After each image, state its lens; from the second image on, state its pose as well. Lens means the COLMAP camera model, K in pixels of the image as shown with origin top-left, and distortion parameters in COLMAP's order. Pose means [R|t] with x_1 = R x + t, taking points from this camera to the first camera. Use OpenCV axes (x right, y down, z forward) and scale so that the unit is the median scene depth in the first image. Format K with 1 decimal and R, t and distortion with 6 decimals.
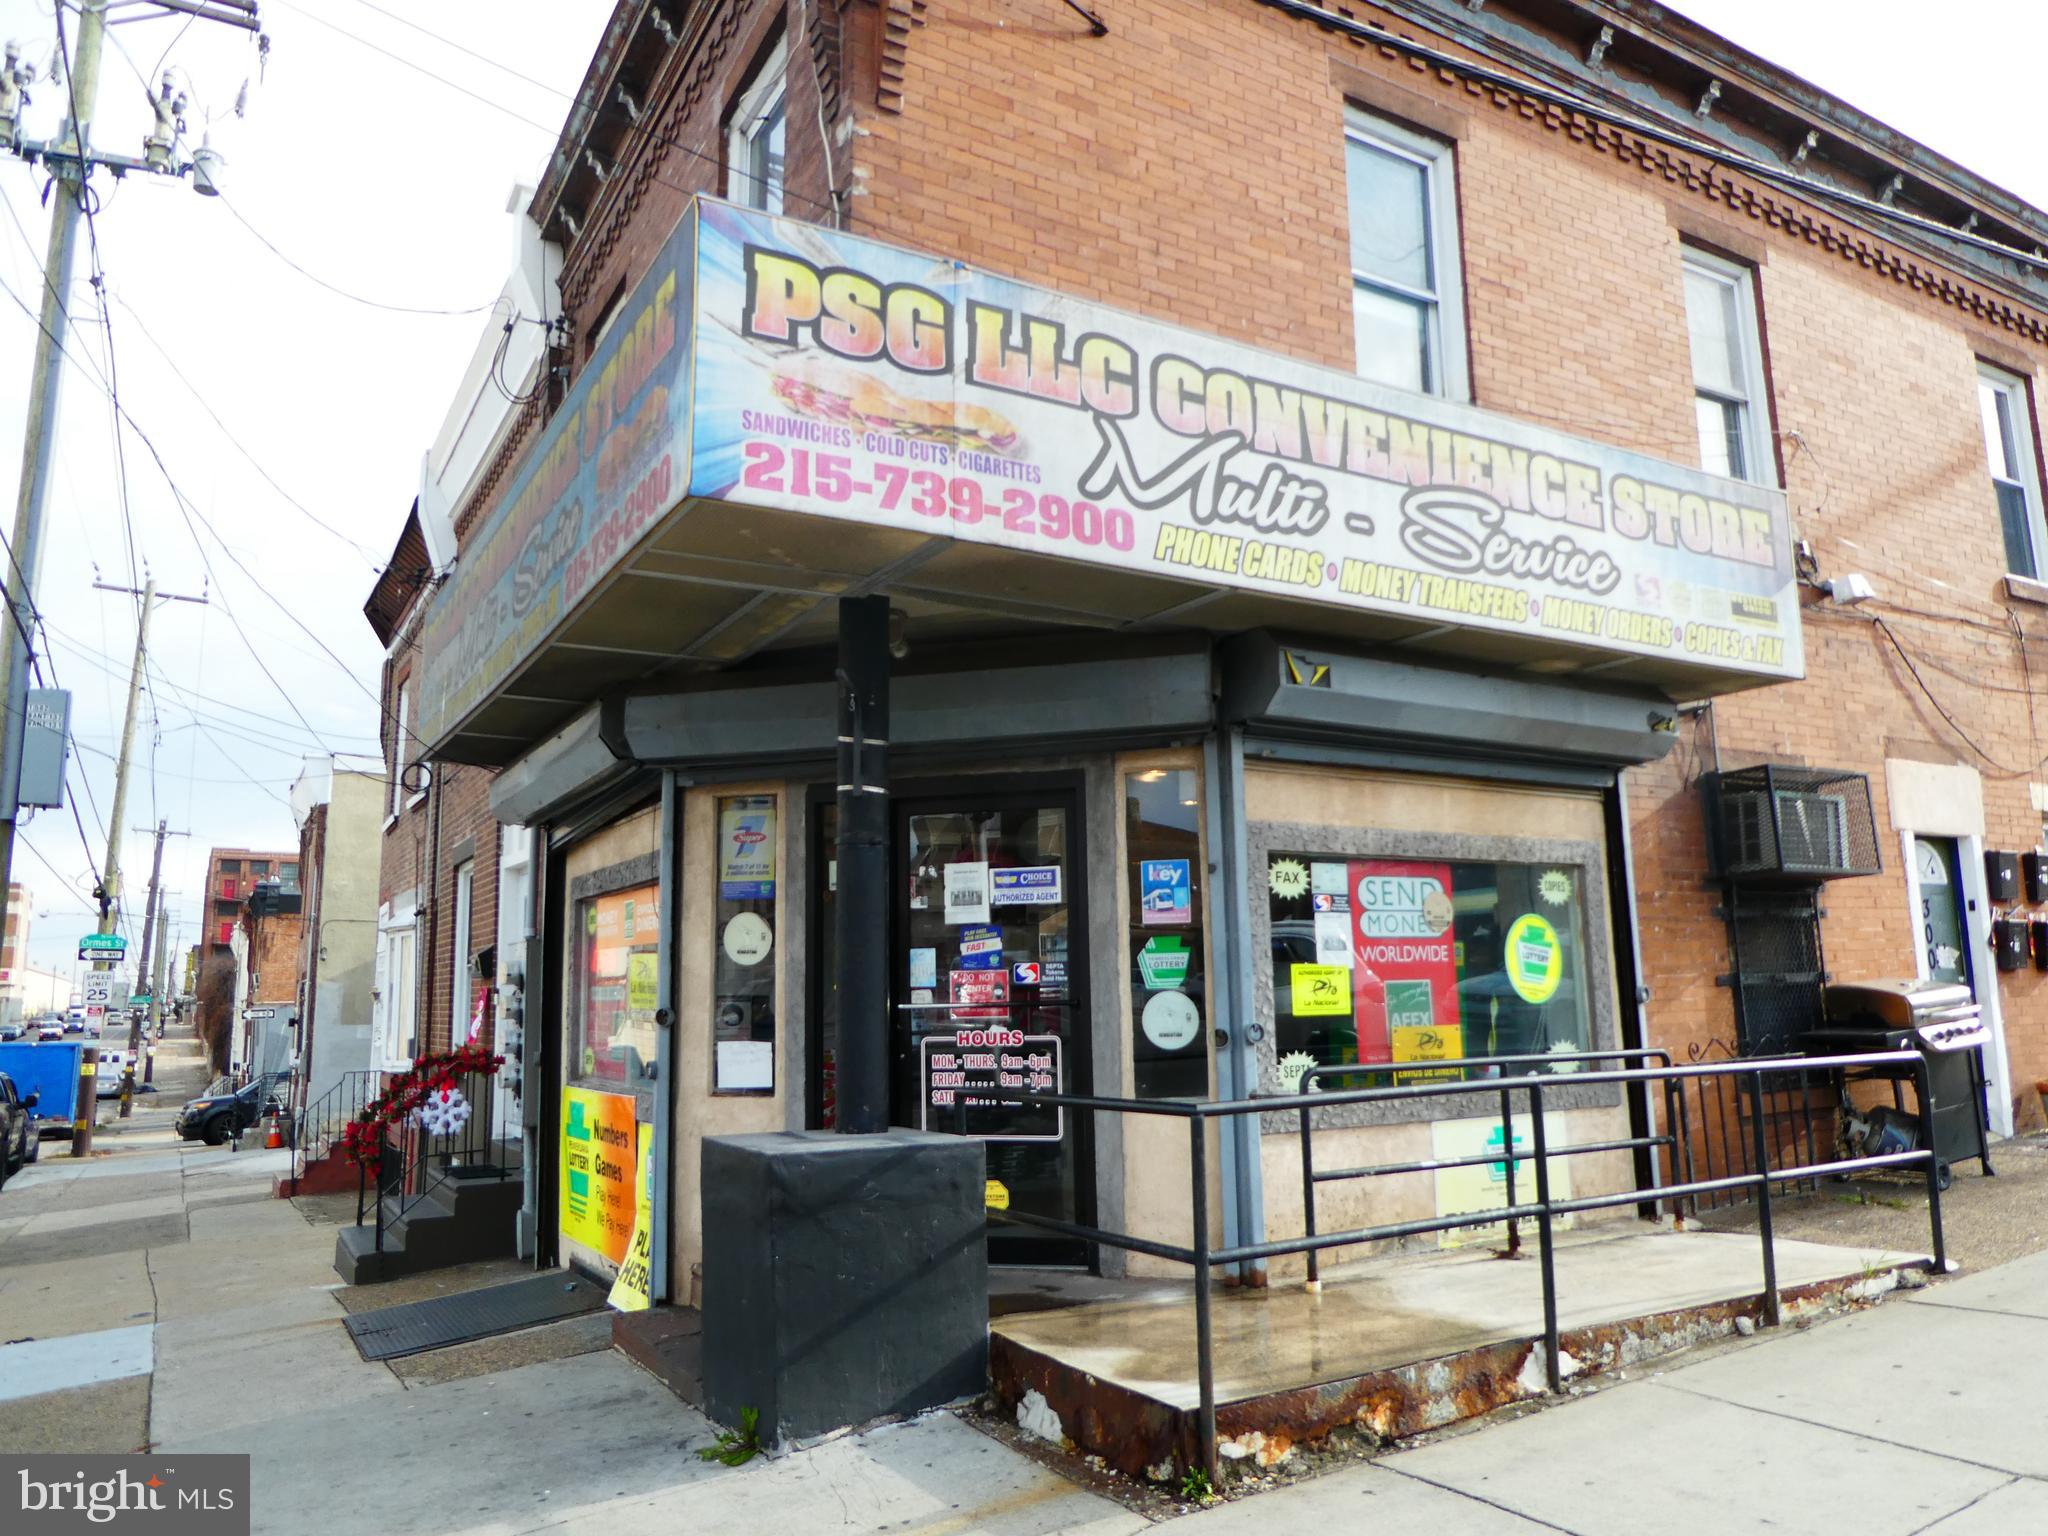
lens RADIAL K [[1447.9, 0, 1024.0], [0, 1447.9, 768.0], [0, 0, 1]] dist [-0.042124, 0.033089]
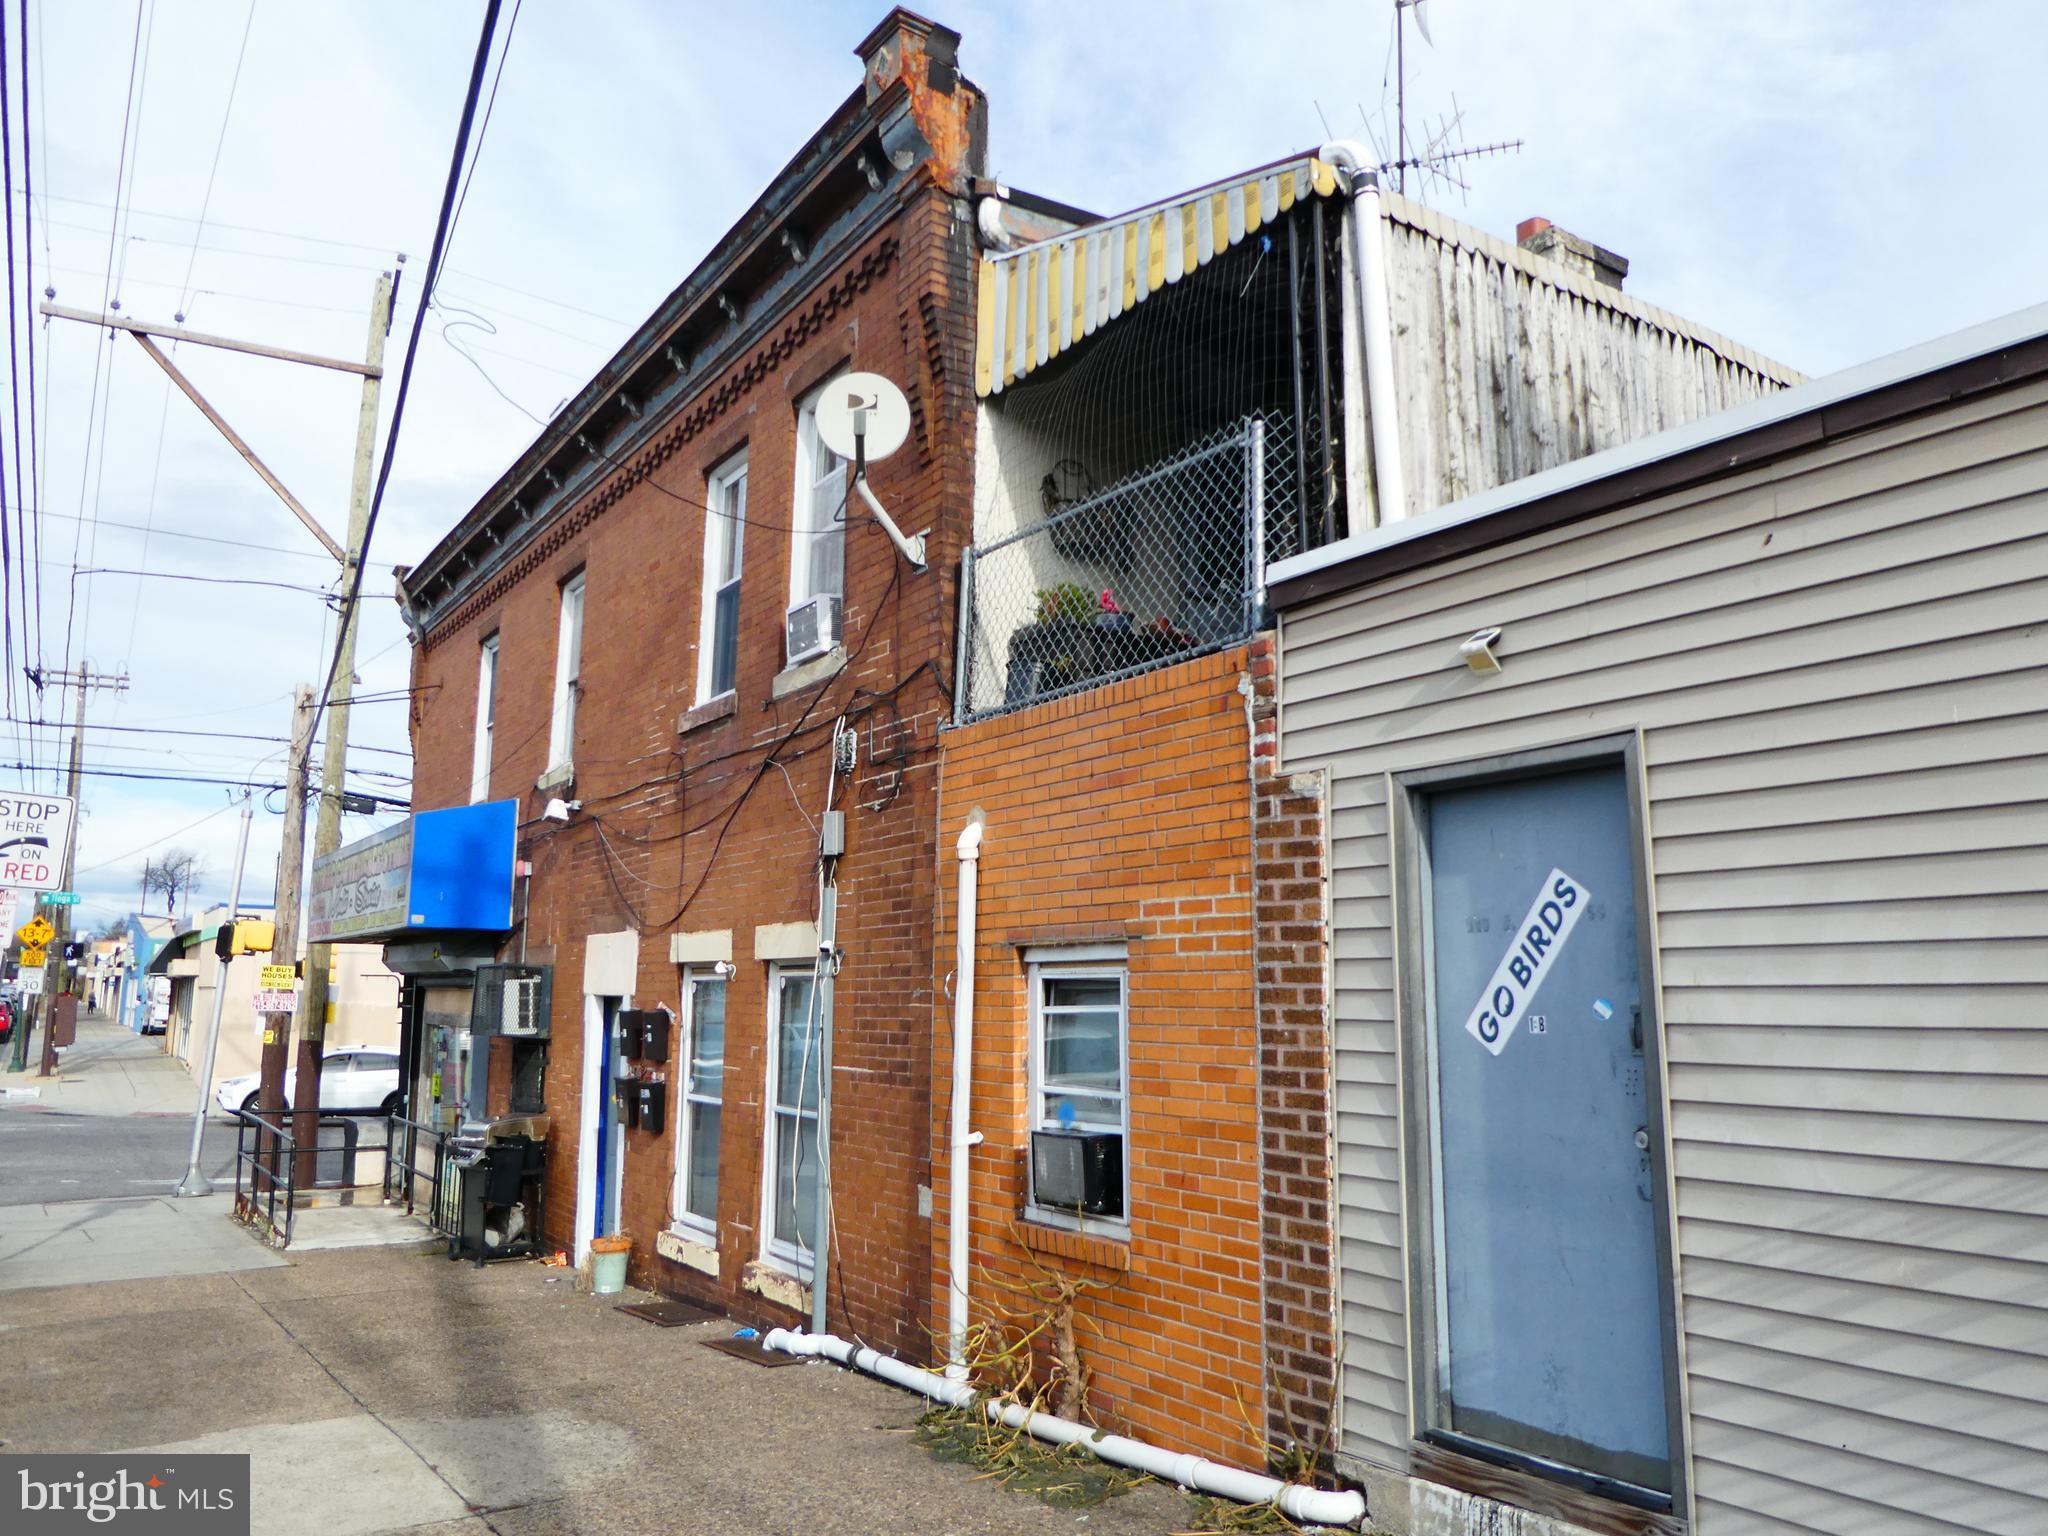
lens RADIAL K [[1472.7, 0, 1024.0], [0, 1472.7, 768.0], [0, 0, 1]] dist [-0.035747, 0.006409]
pose [[0.063312, -0.136616, -0.988599, 1.766859], [0.152531, 0.980273, -0.125697, 0.063010], [0.986269, -0.142834, 0.082901, 1.210724]]
